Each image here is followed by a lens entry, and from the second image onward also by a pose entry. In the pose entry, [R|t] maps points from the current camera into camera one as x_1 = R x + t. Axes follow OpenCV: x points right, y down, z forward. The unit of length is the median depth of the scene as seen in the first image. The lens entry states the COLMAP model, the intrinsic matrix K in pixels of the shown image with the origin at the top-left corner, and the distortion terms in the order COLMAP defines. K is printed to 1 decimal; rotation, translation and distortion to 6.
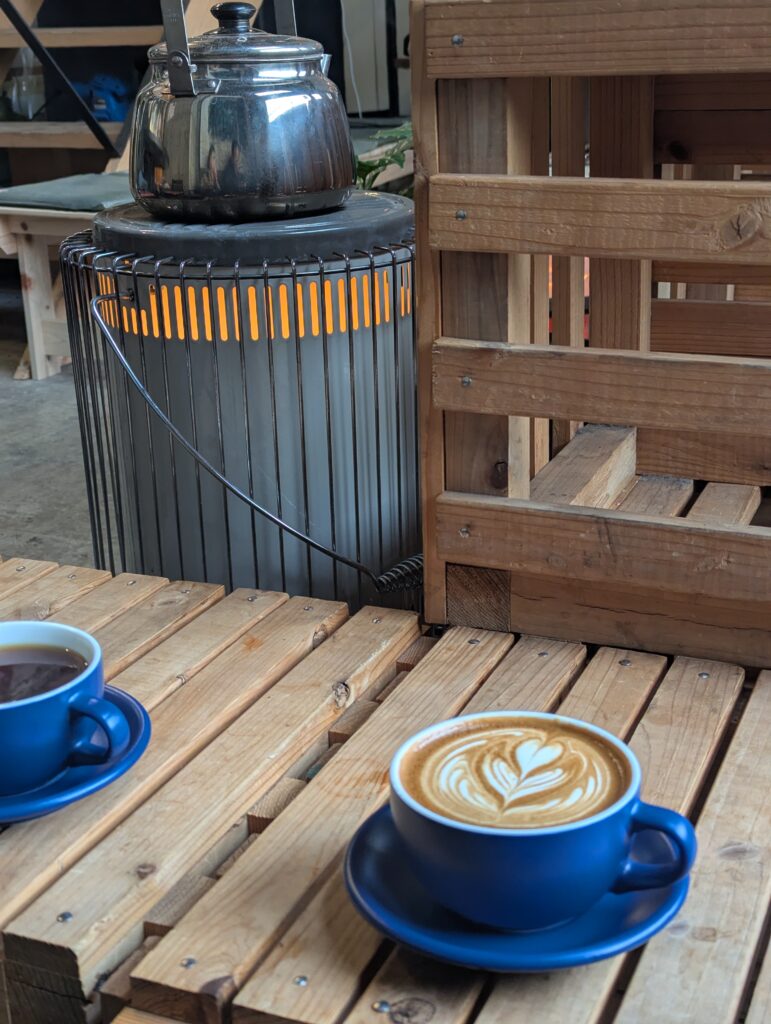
lens RADIAL K [[1411.9, 0, 385.5], [0, 1411.9, 512.0], [0, 0, 1]] dist [0.175230, -0.681983]
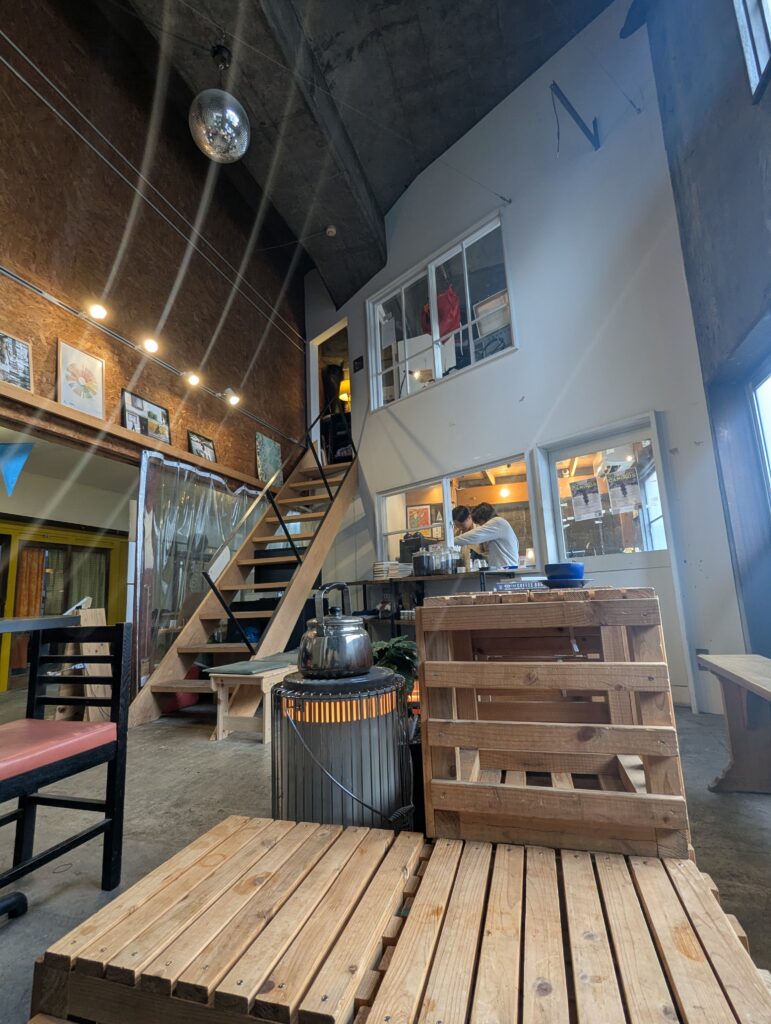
lens RADIAL K [[479.7, 0, 385.5], [0, 479.7, 512.0], [0, 0, 1]] dist [-0.004650, -0.000583]
pose [[0.993498, 0.012135, 0.113197, -0.175061], [0.046395, 0.864834, -0.499910, -0.002556], [-0.103963, 0.501912, 0.858648, -0.043733]]
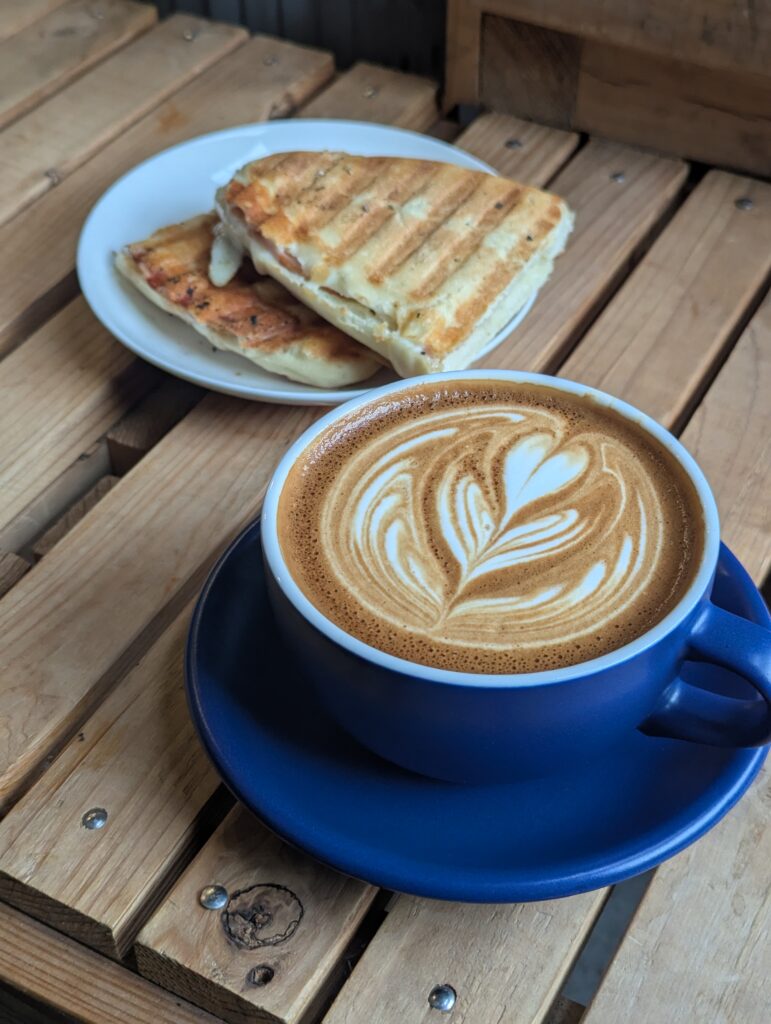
lens RADIAL K [[1453.3, 0, 403.3], [0, 1453.3, 479.3], [0, 0, 1]] dist [0.158191, -0.758014]
pose [[0.995396, 0.084418, -0.045381, 0.061694], [-0.058213, 0.908665, 0.413448, -0.045335], [0.076139, -0.408902, 0.909396, 0.370086]]
